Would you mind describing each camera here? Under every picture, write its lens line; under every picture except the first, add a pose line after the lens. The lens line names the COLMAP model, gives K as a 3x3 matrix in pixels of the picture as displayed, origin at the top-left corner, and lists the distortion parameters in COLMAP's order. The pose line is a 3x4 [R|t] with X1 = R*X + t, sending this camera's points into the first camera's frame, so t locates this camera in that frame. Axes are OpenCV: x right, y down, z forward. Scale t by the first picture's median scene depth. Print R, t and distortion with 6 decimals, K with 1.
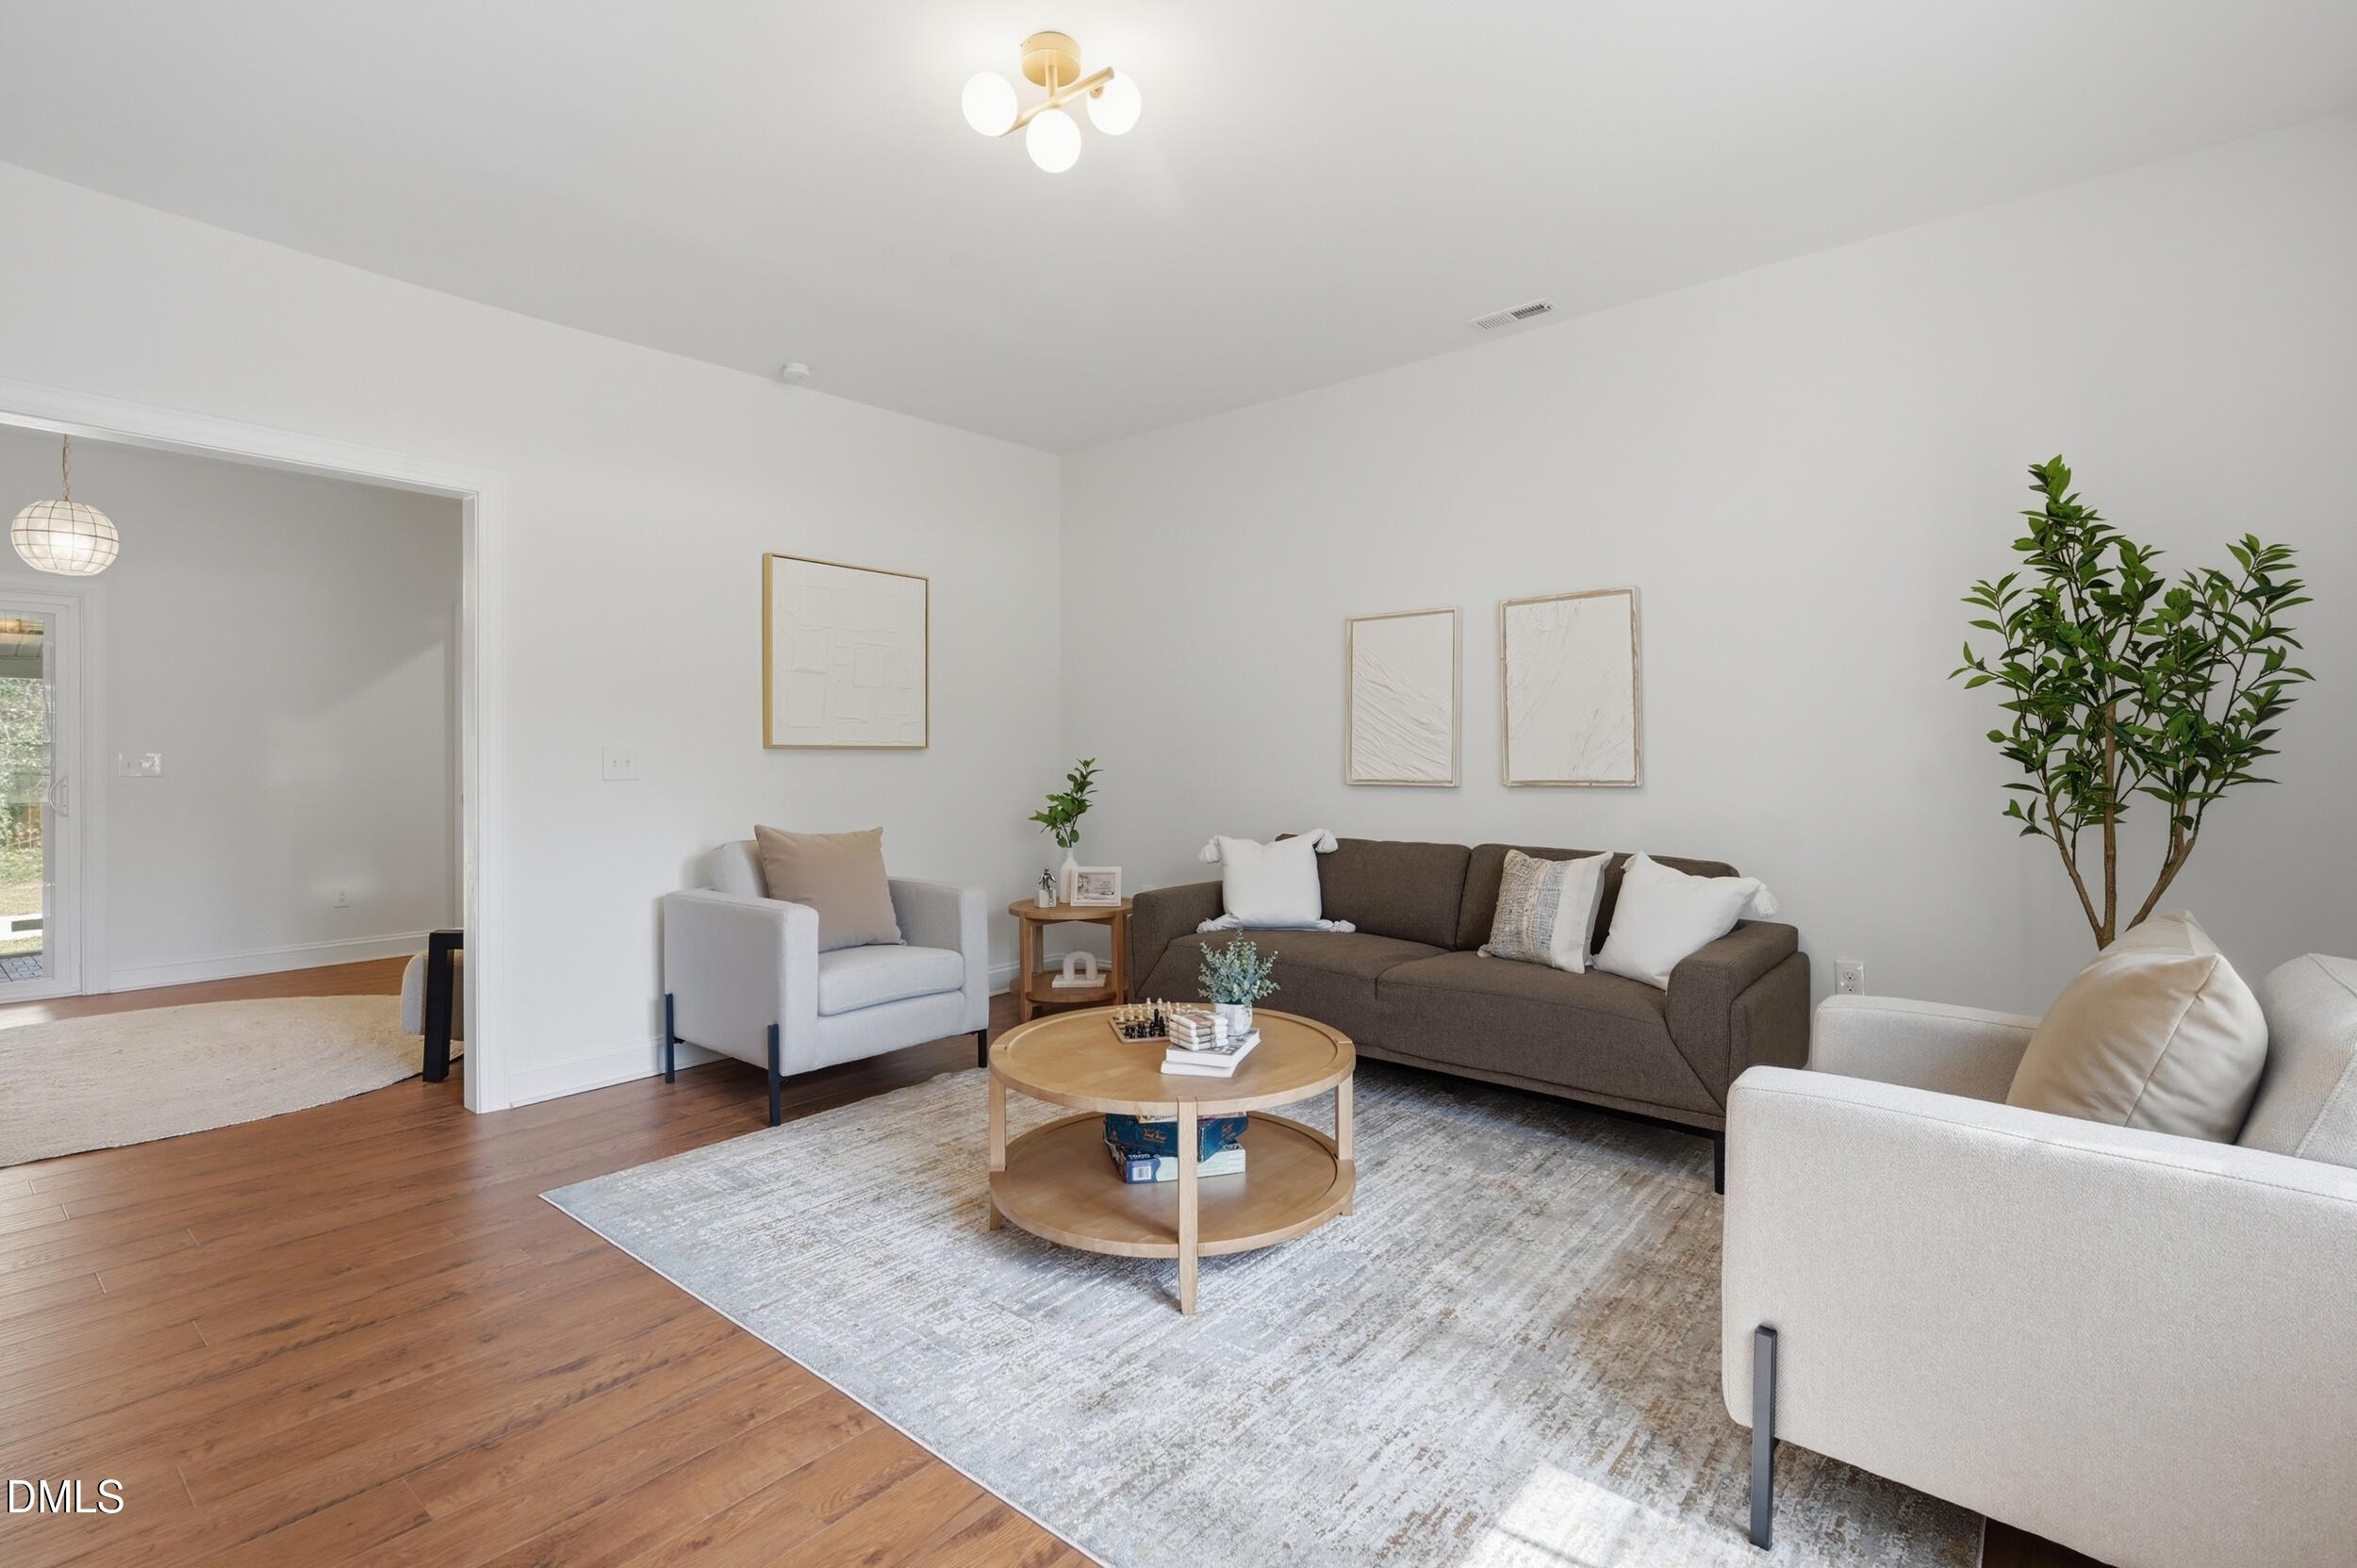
lens RADIAL K [[1041.7, 0, 1173.2], [0, 1041.7, 772.8], [0, 0, 1]] dist [-0.000029, -0.000094]
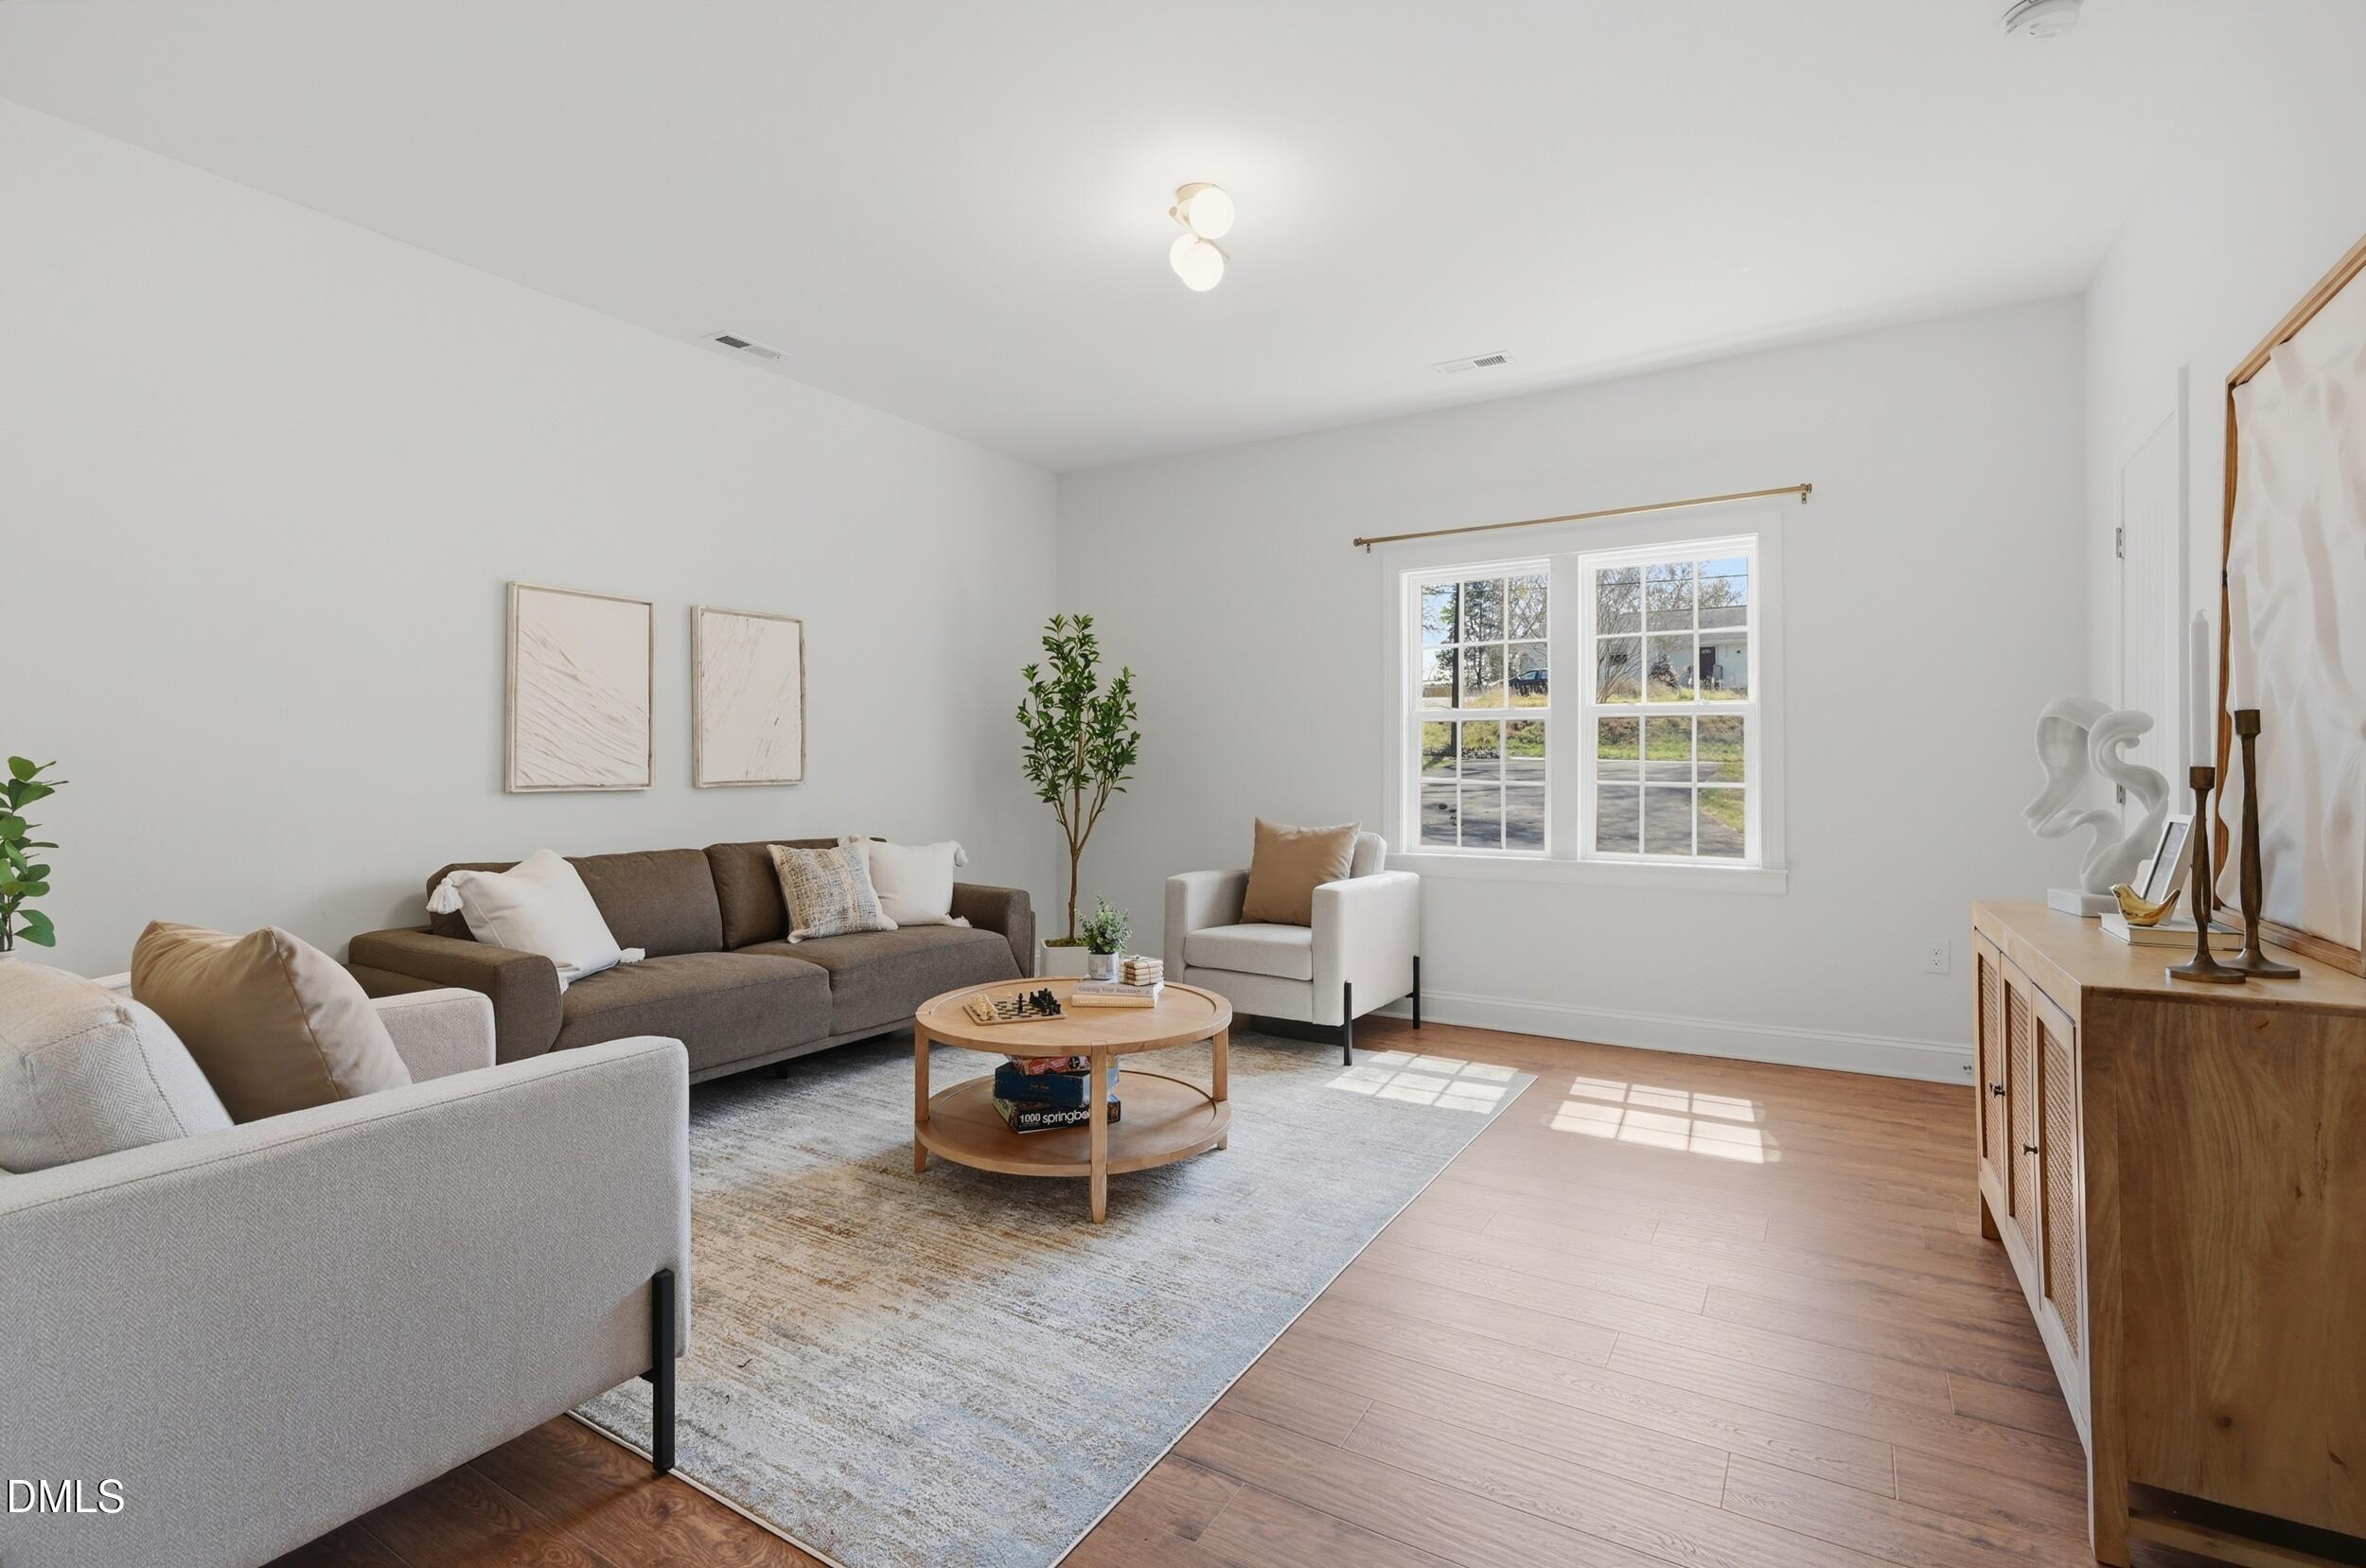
lens RADIAL K [[1045.6, 0, 1178.0], [0, 1045.6, 773.4], [0, 0, 1]] dist [-0.000029, -0.000094]
pose [[-0.109430, -0.007401, 0.993967, -0.841141], [0.013921, 0.999863, 0.008977, -0.004397], [-0.993897, 0.014820, -0.109312, 0.728936]]
